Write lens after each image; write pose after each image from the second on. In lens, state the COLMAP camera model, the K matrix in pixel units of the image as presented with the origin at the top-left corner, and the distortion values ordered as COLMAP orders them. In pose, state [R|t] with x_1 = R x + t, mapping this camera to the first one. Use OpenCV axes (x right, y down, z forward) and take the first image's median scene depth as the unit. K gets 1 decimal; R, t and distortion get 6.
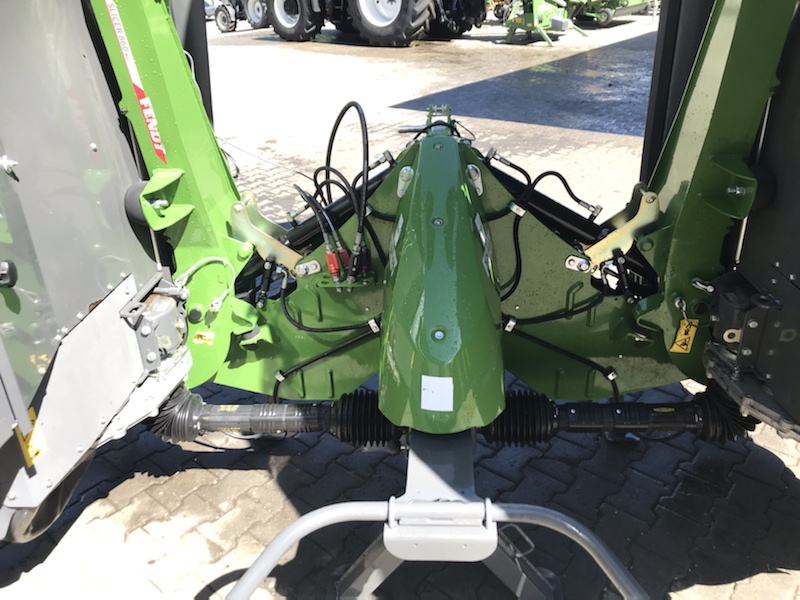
lens RADIAL K [[643.8, 0, 408.6], [0, 643.8, 279.8], [0, 0, 1]] dist [0.008736, 0.005711]
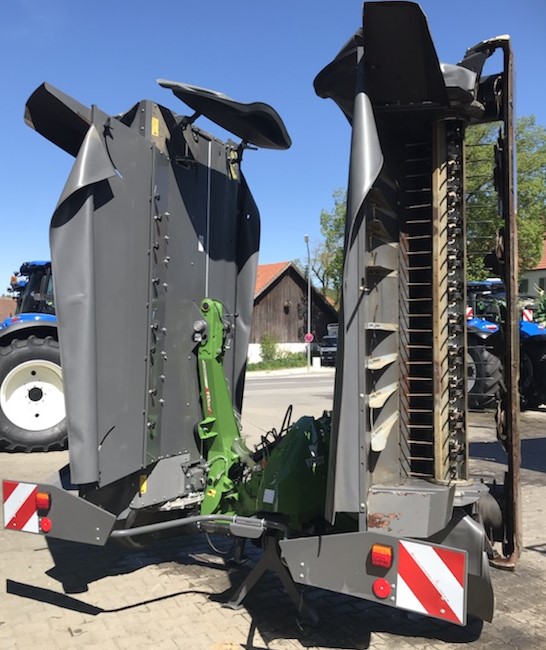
lens RADIAL K [[640.7, 0, 273.0], [0, 640.7, 325.0], [0, 0, 1]] dist [0.003521, -0.003272]
pose [[0.913144, 0.031178, -0.406442, 0.837352], [-0.215777, 0.882897, -0.417054, 0.486276], [0.345844, 0.468531, 0.812940, -1.140669]]
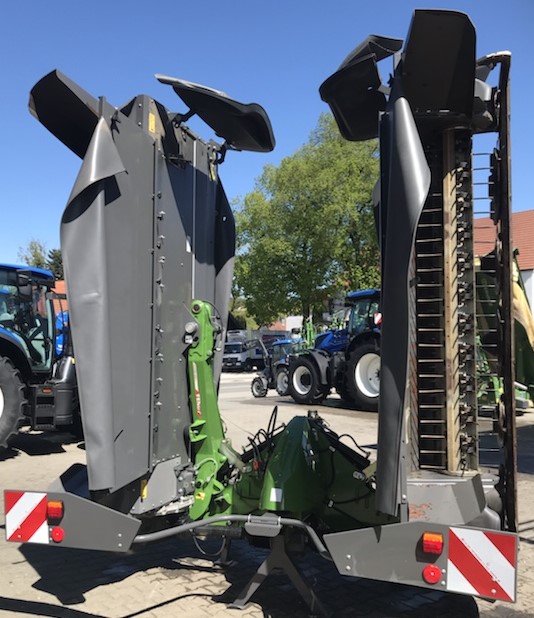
lens RADIAL K [[637.9, 0, 265.4], [0, 637.9, 339.7], [0, 0, 1]] dist [-0.000239, 0.001455]
pose [[0.965393, 0.030487, -0.259012, 0.503180], [-0.144790, 0.888684, -0.435060, 0.570603], [0.216916, 0.457506, 0.862343, -1.233766]]
